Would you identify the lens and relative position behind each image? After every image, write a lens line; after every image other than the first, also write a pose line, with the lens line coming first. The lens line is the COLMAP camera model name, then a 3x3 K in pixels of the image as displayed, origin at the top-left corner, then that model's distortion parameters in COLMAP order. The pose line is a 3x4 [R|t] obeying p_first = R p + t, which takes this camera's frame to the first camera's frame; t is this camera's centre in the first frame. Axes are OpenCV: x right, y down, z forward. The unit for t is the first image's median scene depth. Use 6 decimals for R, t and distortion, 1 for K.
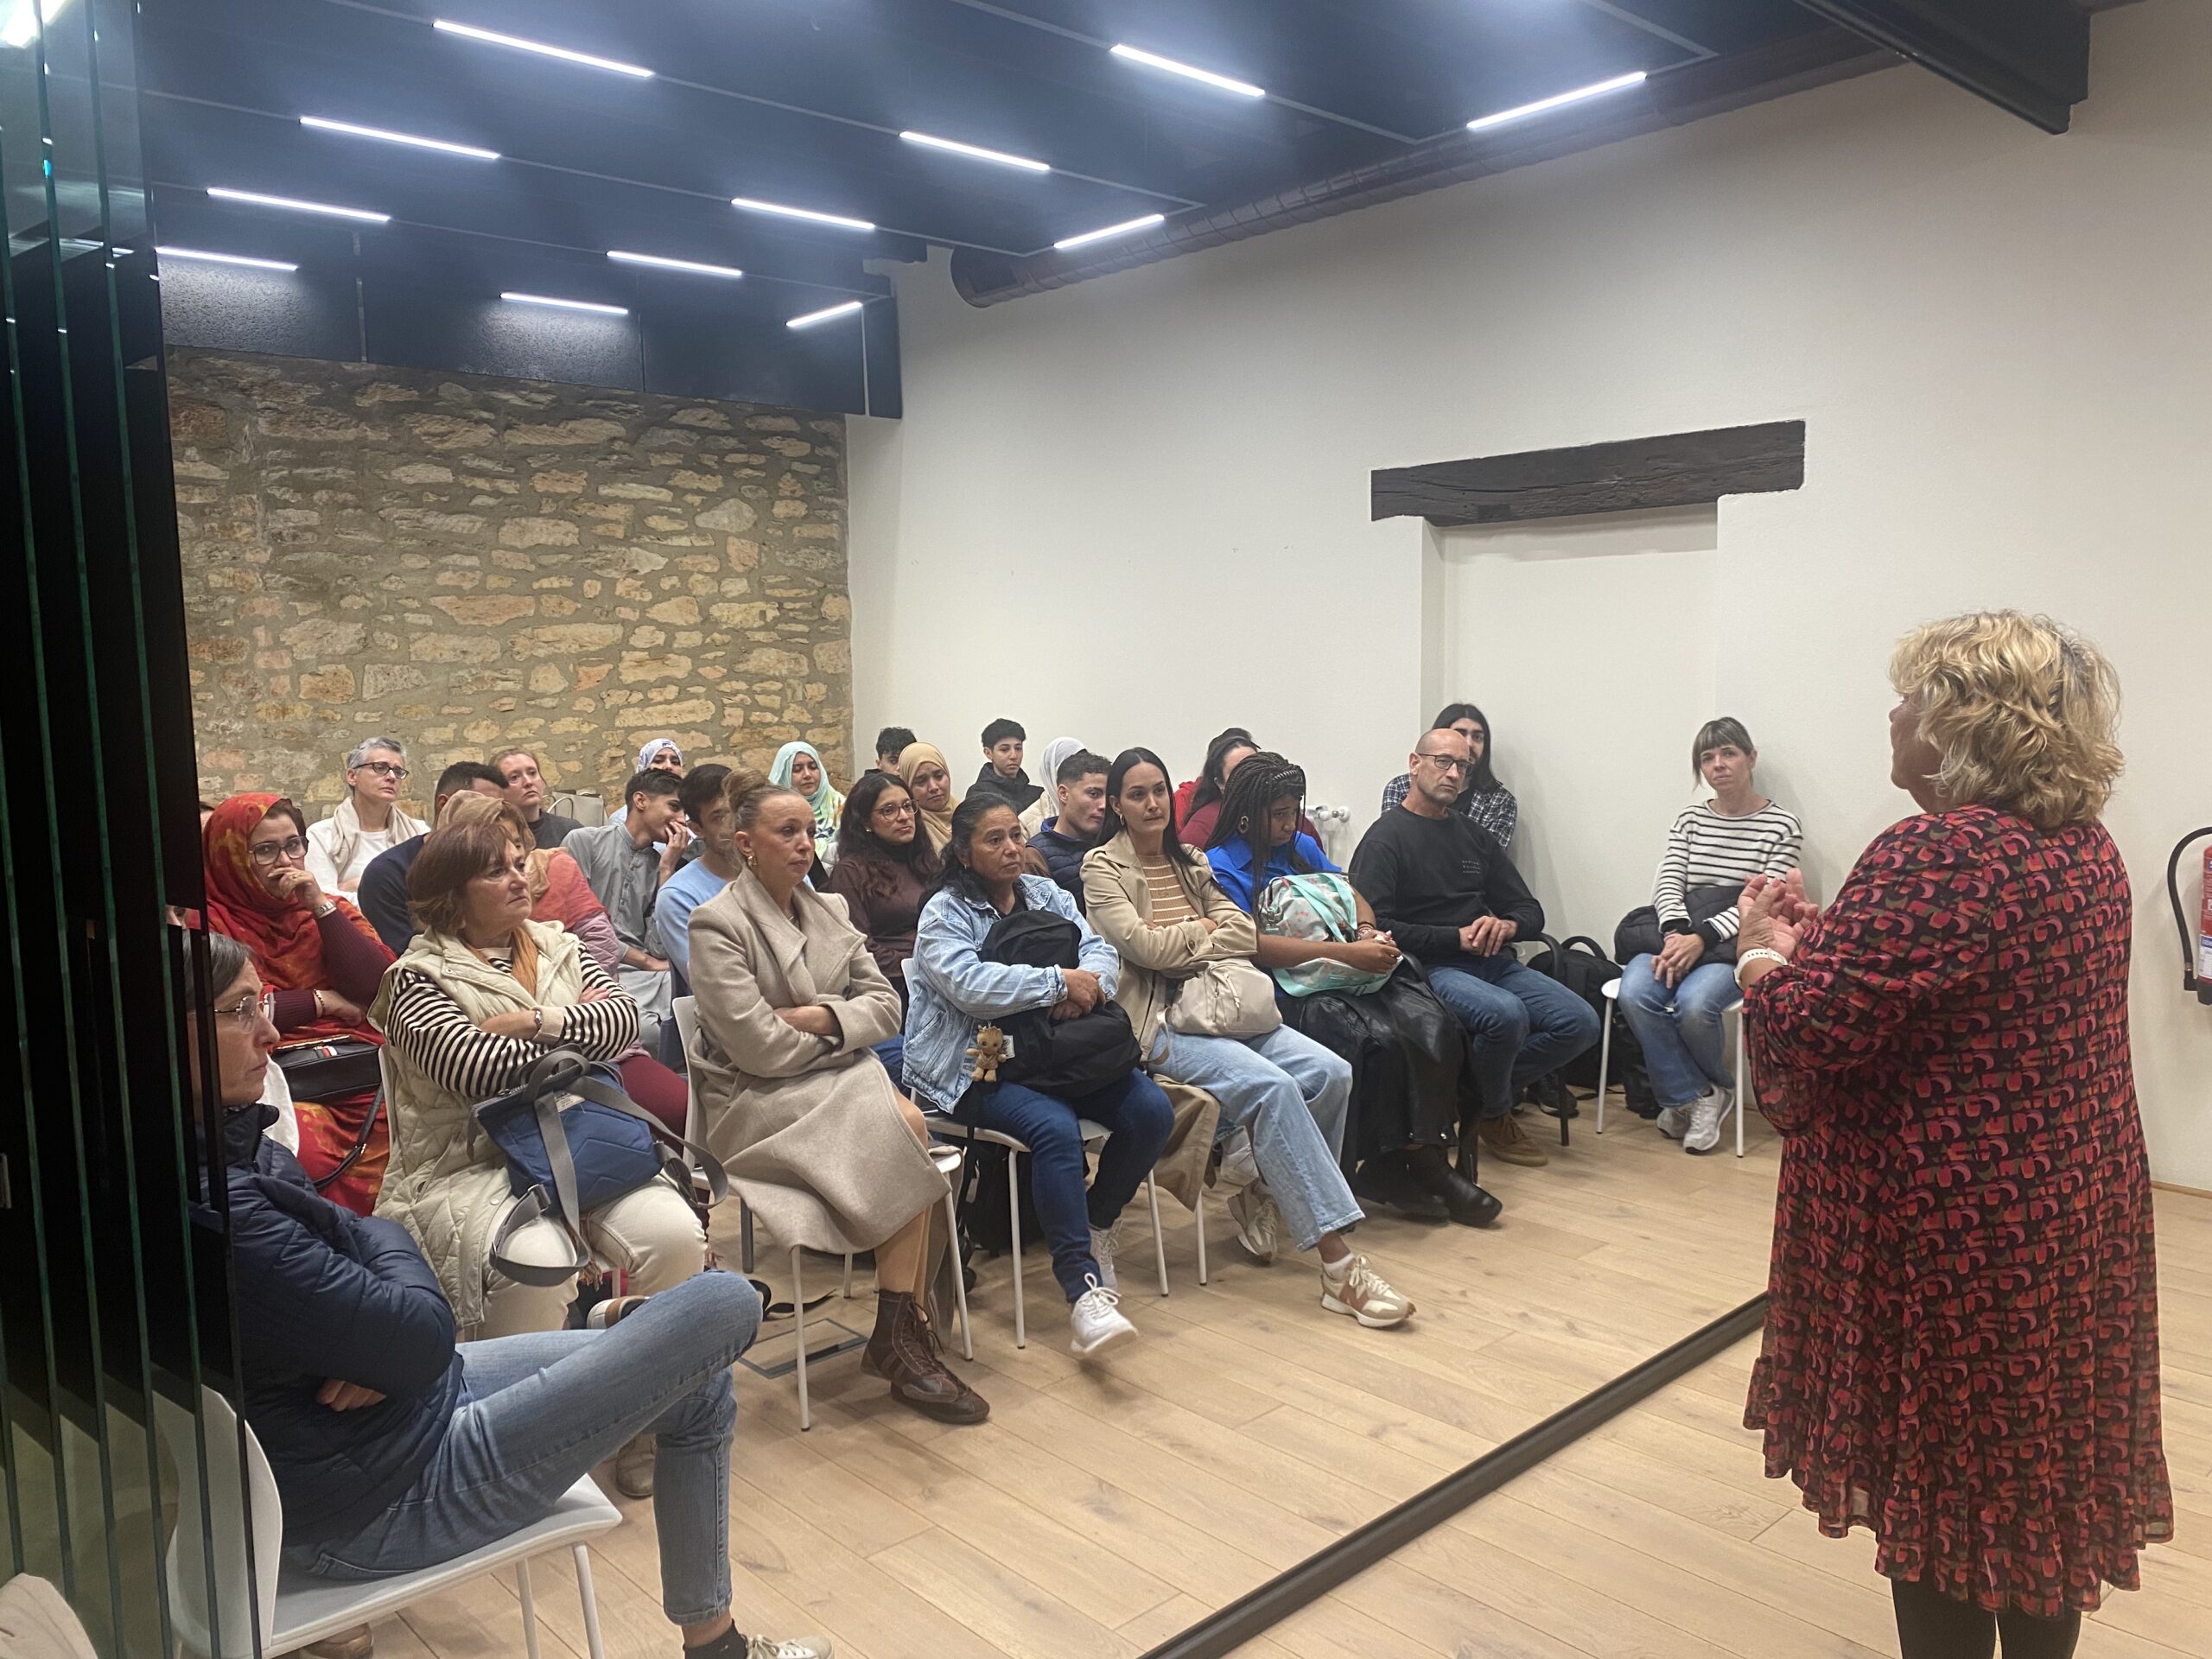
lens RADIAL K [[1675.7, 0, 1100.3], [0, 1675.7, 804.6], [0, 0, 1]] dist [0.081986, -0.151049]
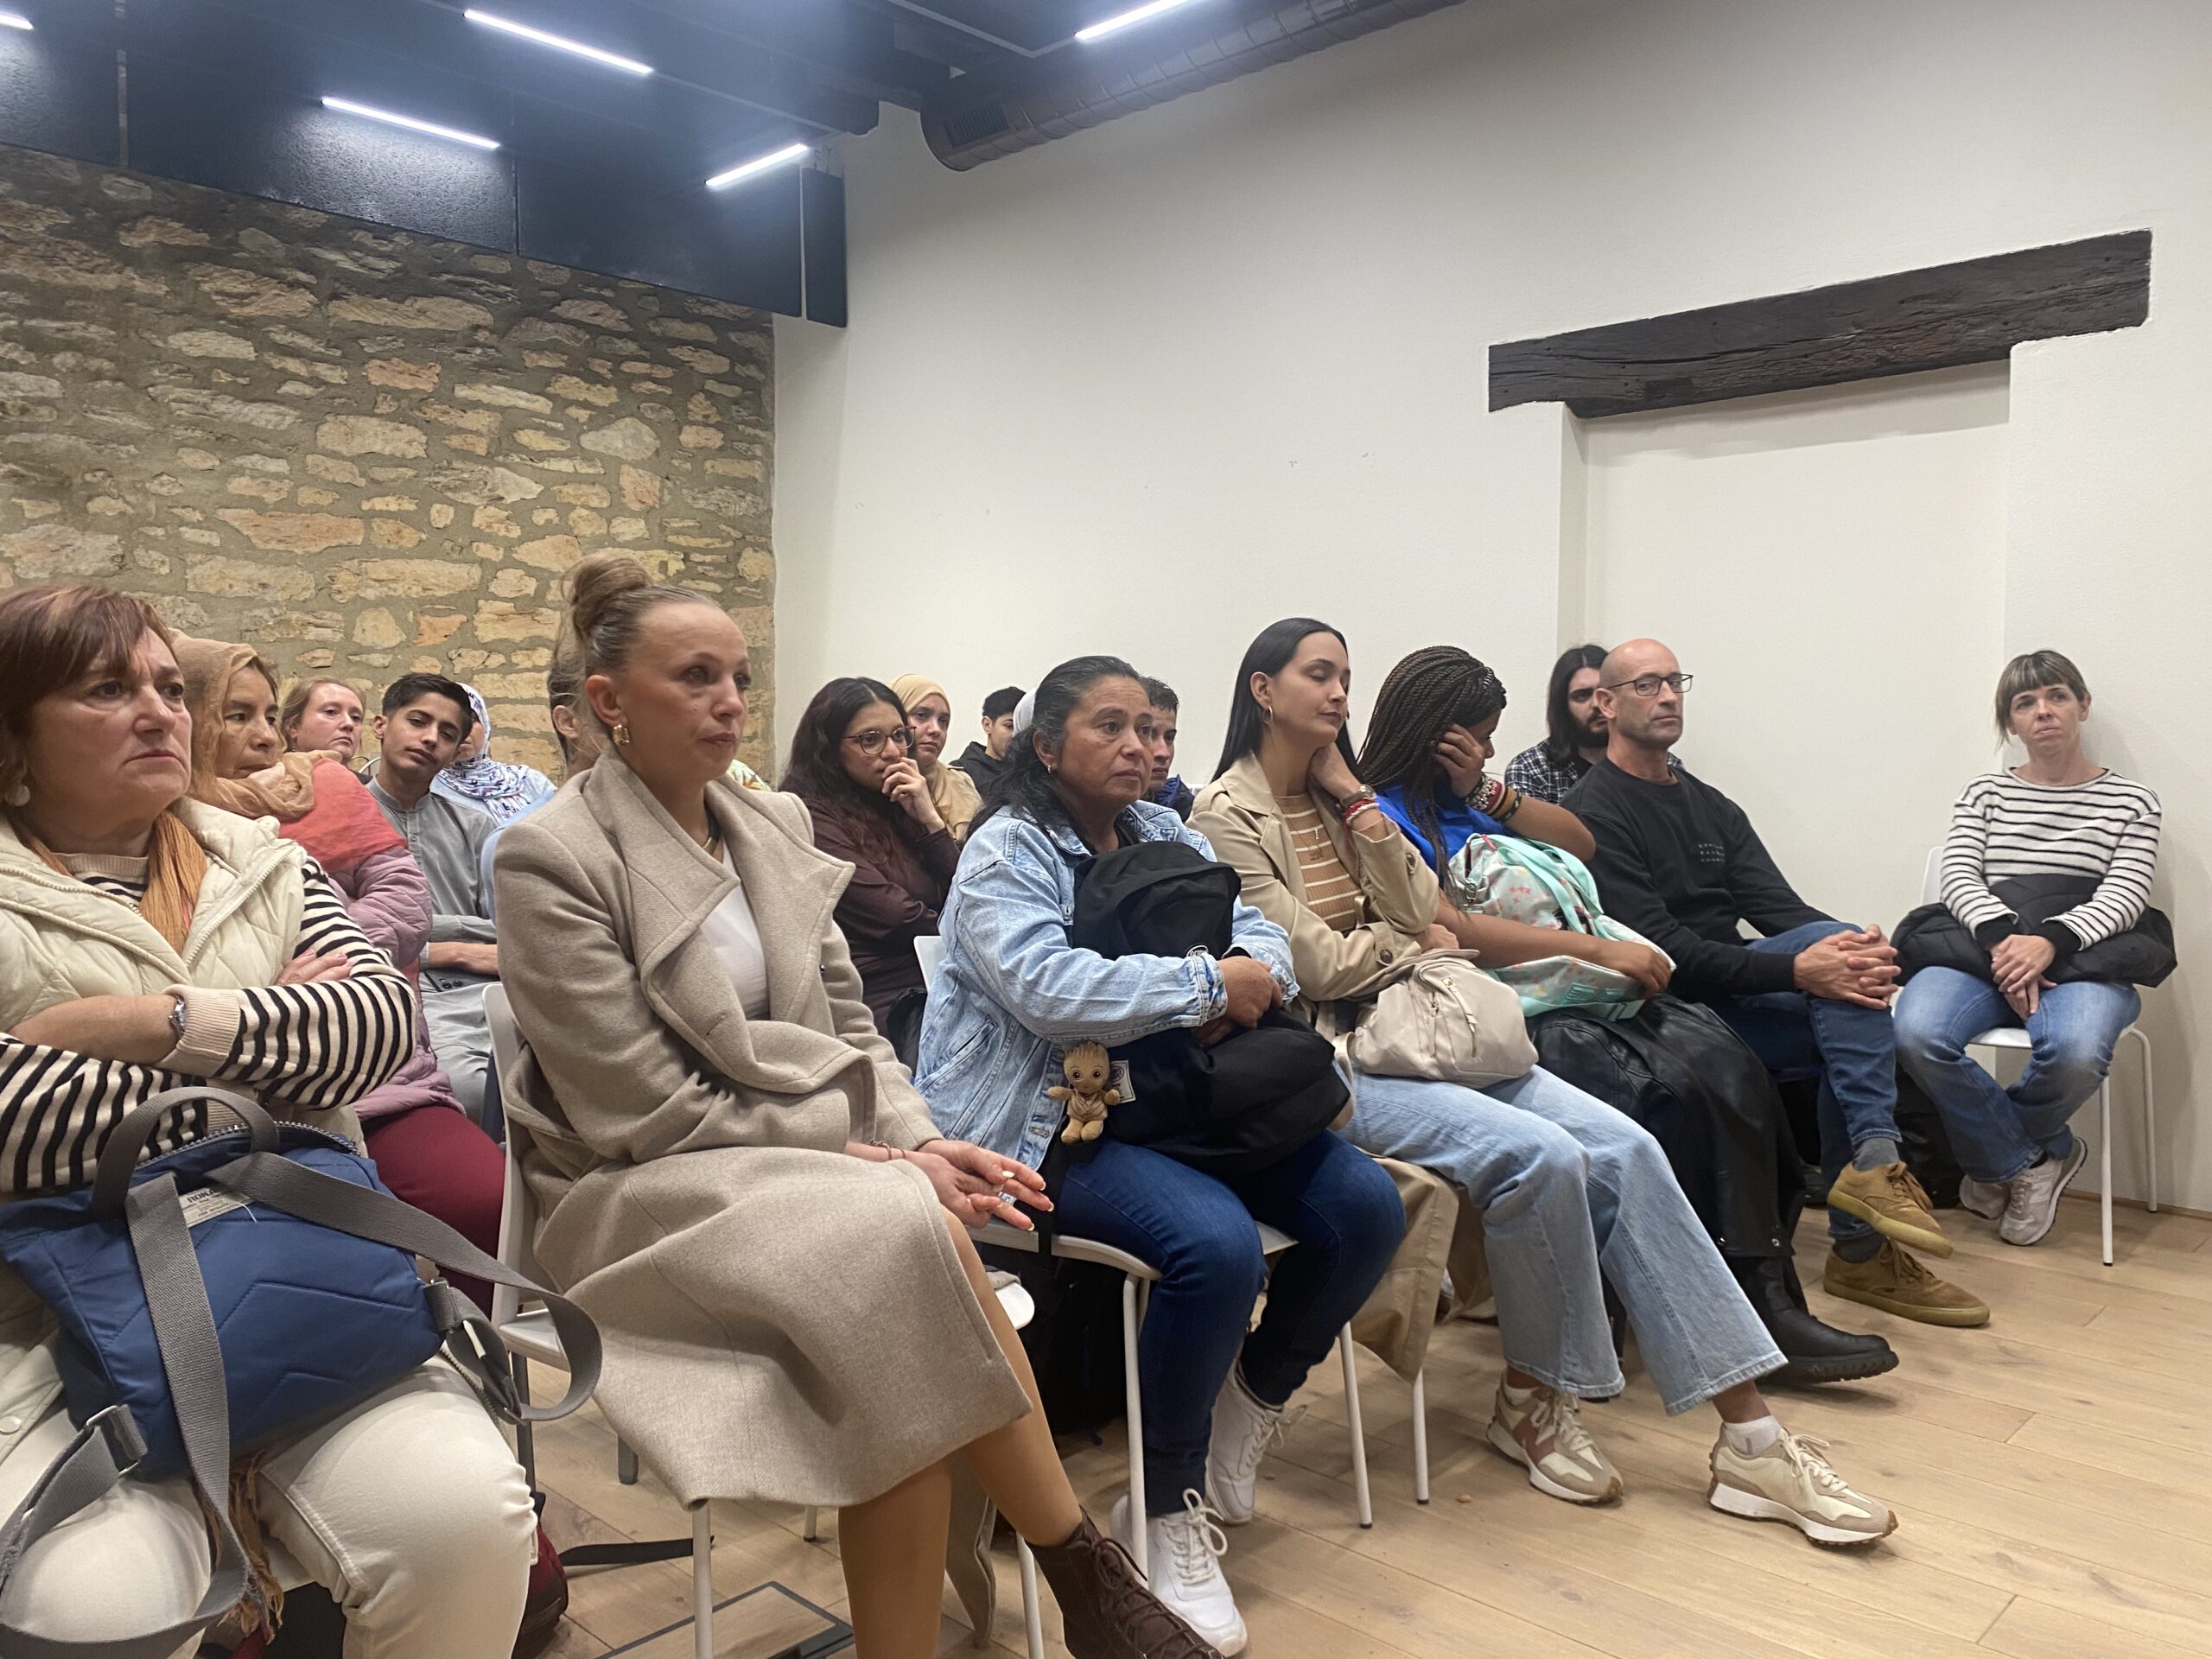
lens RADIAL K [[1682.4, 0, 1139.4], [0, 1682.4, 812.8], [0, 0, 1]] dist [0.003628, -0.003983]
pose [[0.996272, 0.016141, 0.084748, -0.047832], [-0.012724, 0.999090, -0.040707, 0.036987], [-0.085328, 0.039477, 0.995571, 0.219610]]
